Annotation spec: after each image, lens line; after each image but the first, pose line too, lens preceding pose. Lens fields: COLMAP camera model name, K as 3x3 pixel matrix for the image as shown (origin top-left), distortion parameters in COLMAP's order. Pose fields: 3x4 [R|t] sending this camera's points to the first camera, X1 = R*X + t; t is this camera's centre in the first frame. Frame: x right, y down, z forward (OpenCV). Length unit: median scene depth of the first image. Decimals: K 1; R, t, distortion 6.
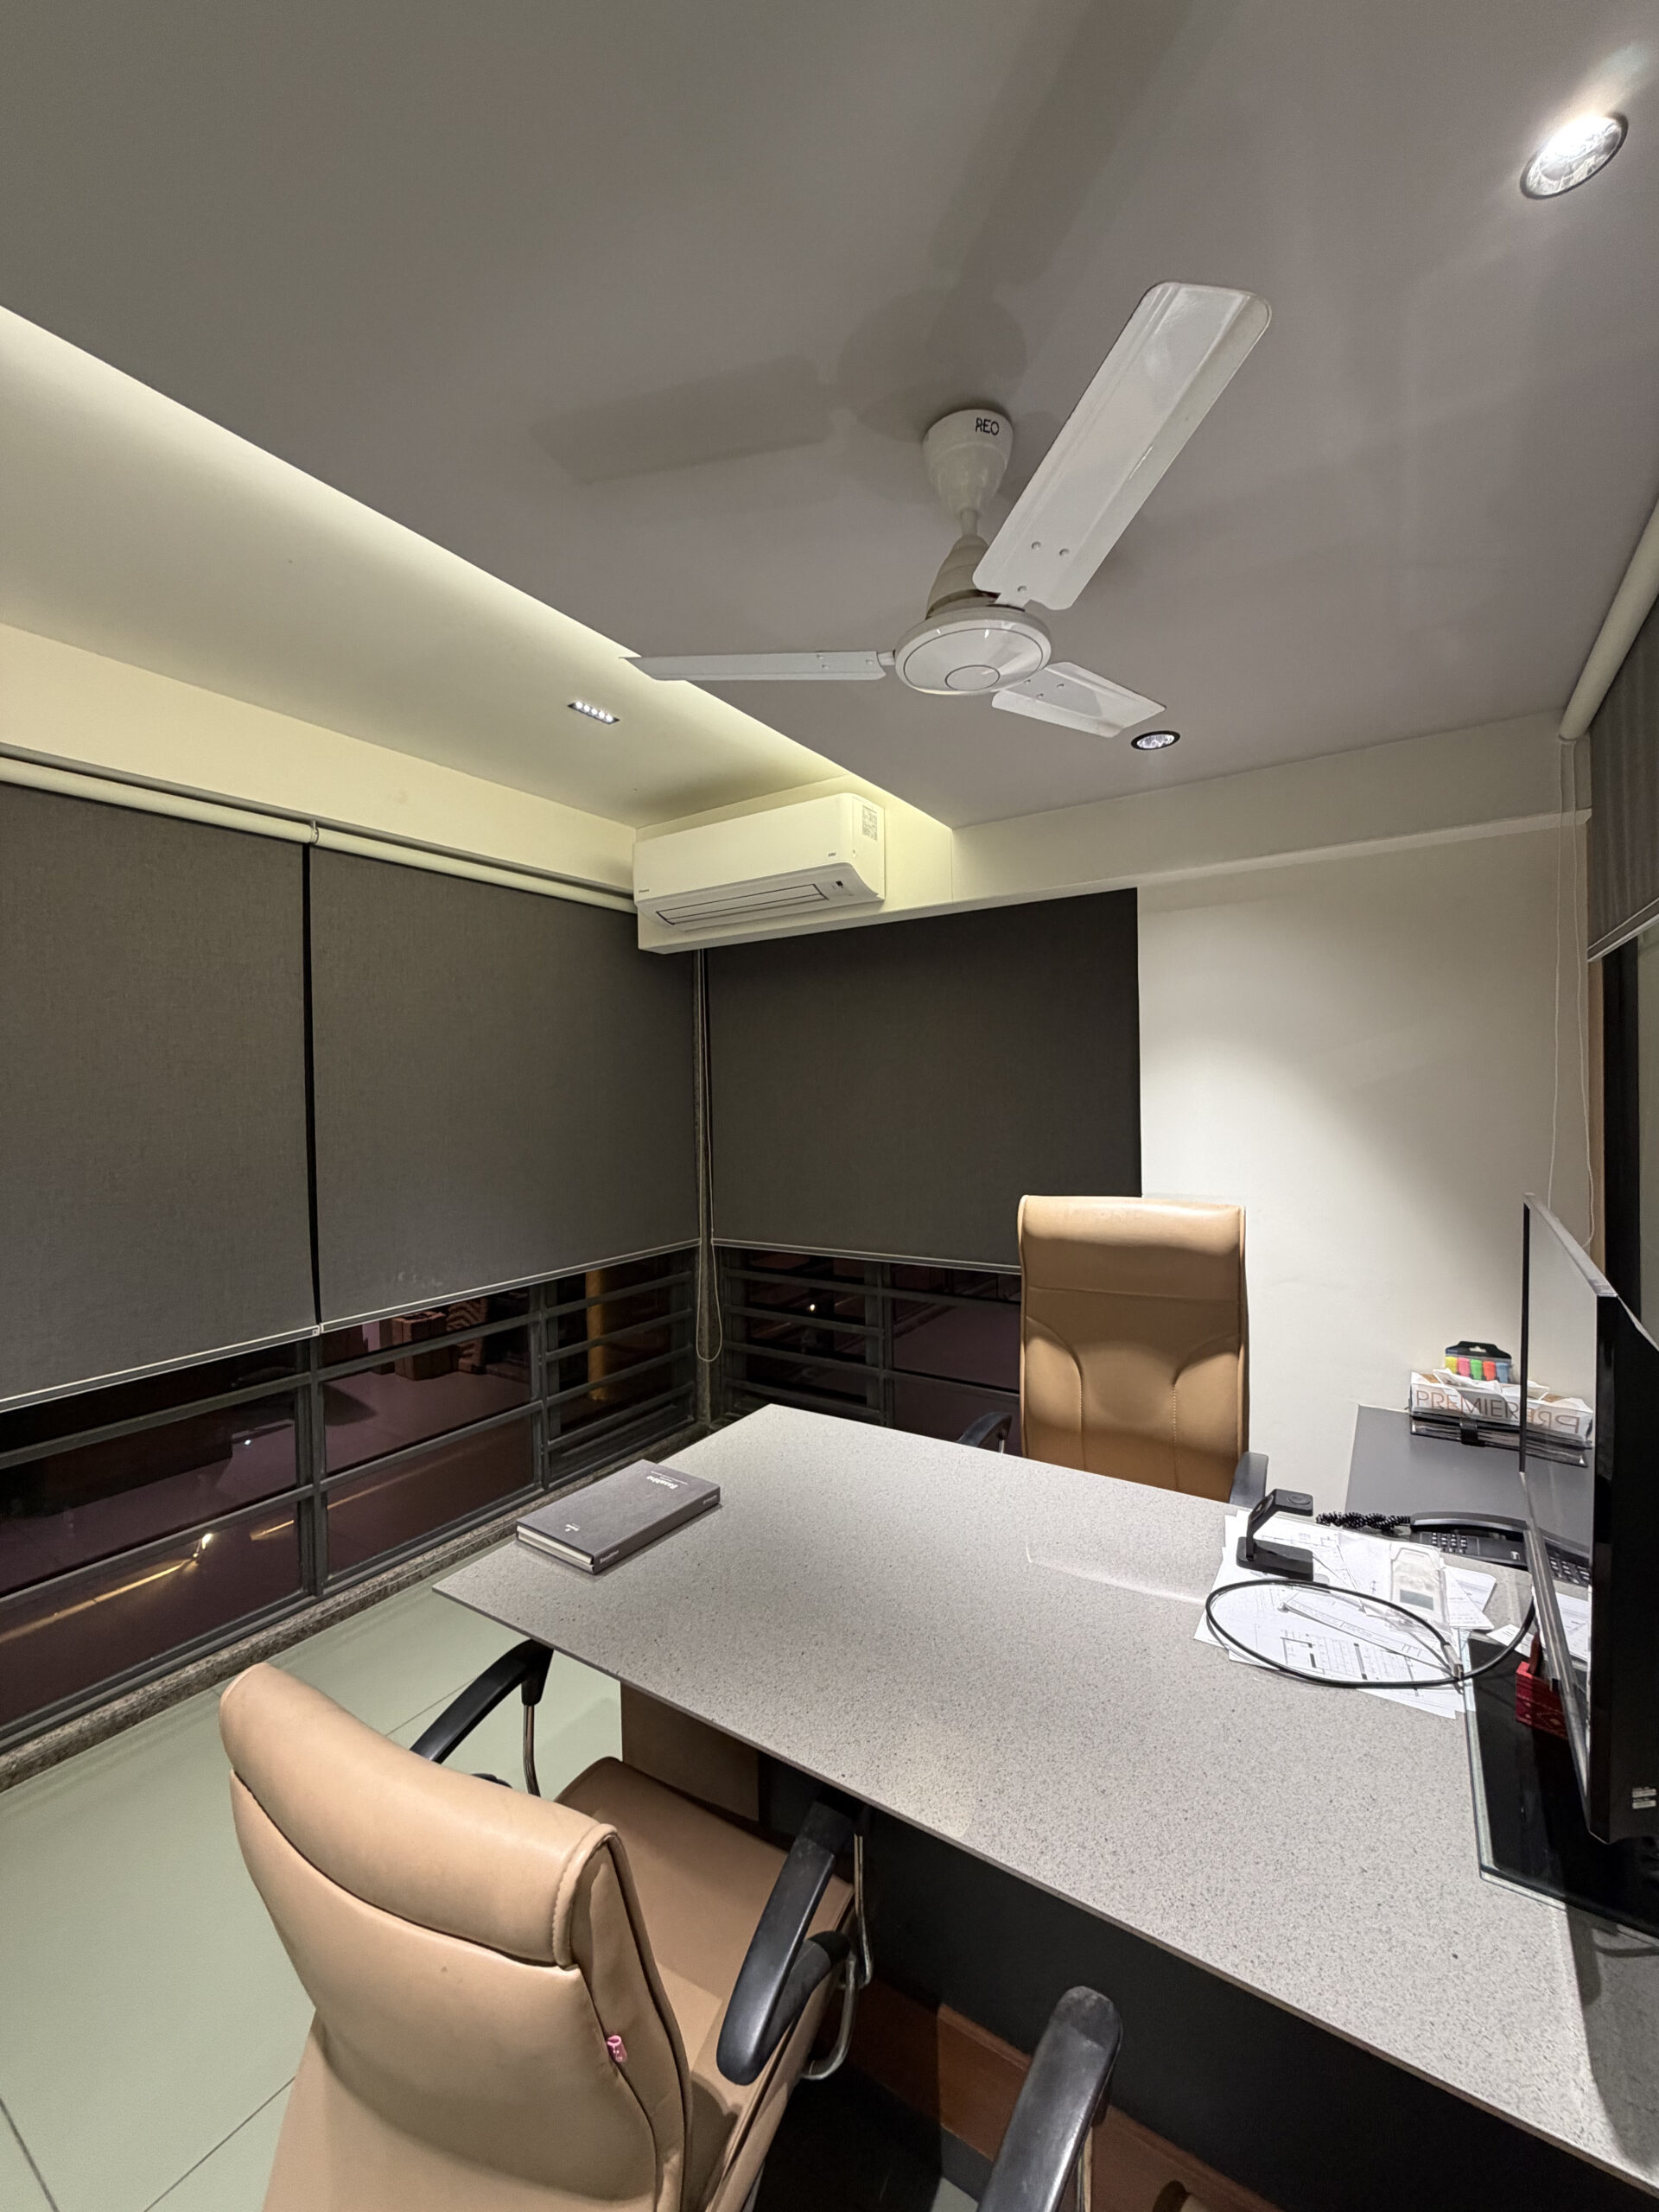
lens RADIAL K [[882.0, 0, 820.0], [0, 882.0, 1113.5], [0, 0, 1]] dist [0.002425, 0.000230]
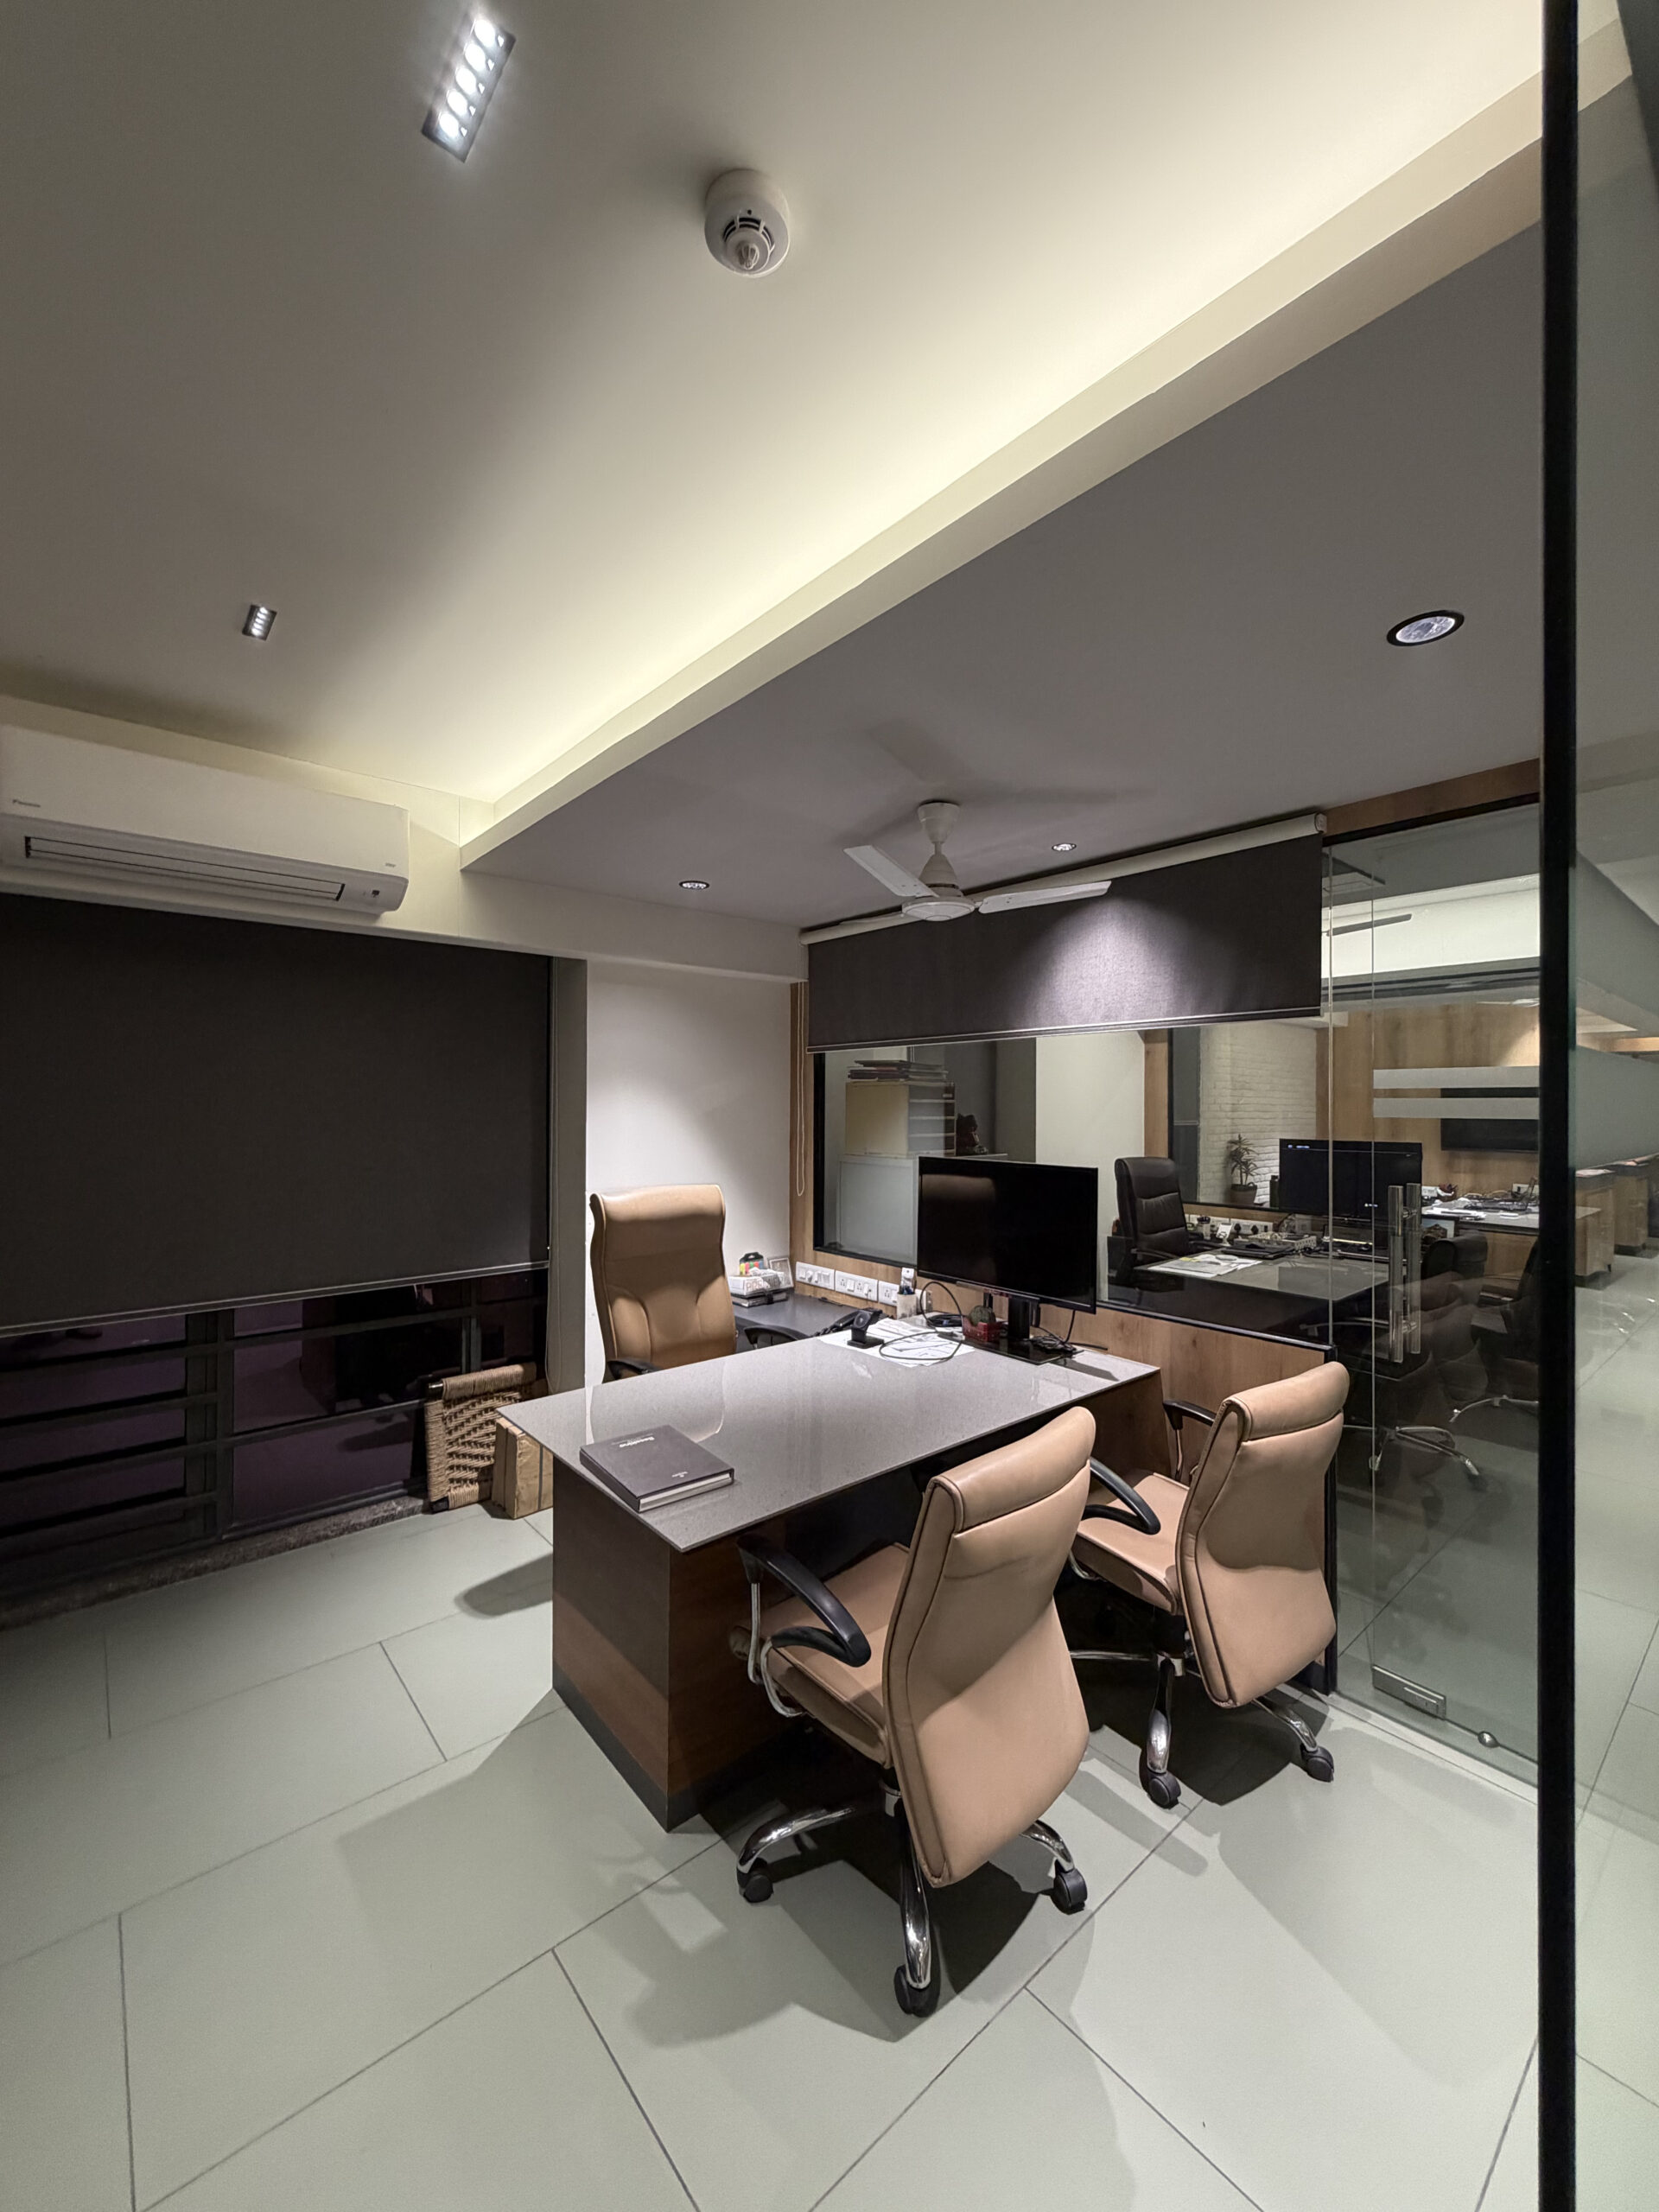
lens RADIAL K [[882.0, 0, 841.6], [0, 882.0, 1107.9], [0, 0, 1]] dist [0.002425, 0.000230]
pose [[0.258126, 0.022274, 0.965854, -0.979605], [0.025375, 0.999233, -0.029825, 0.018961], [-0.965778, 0.032207, 0.257363, 0.344893]]
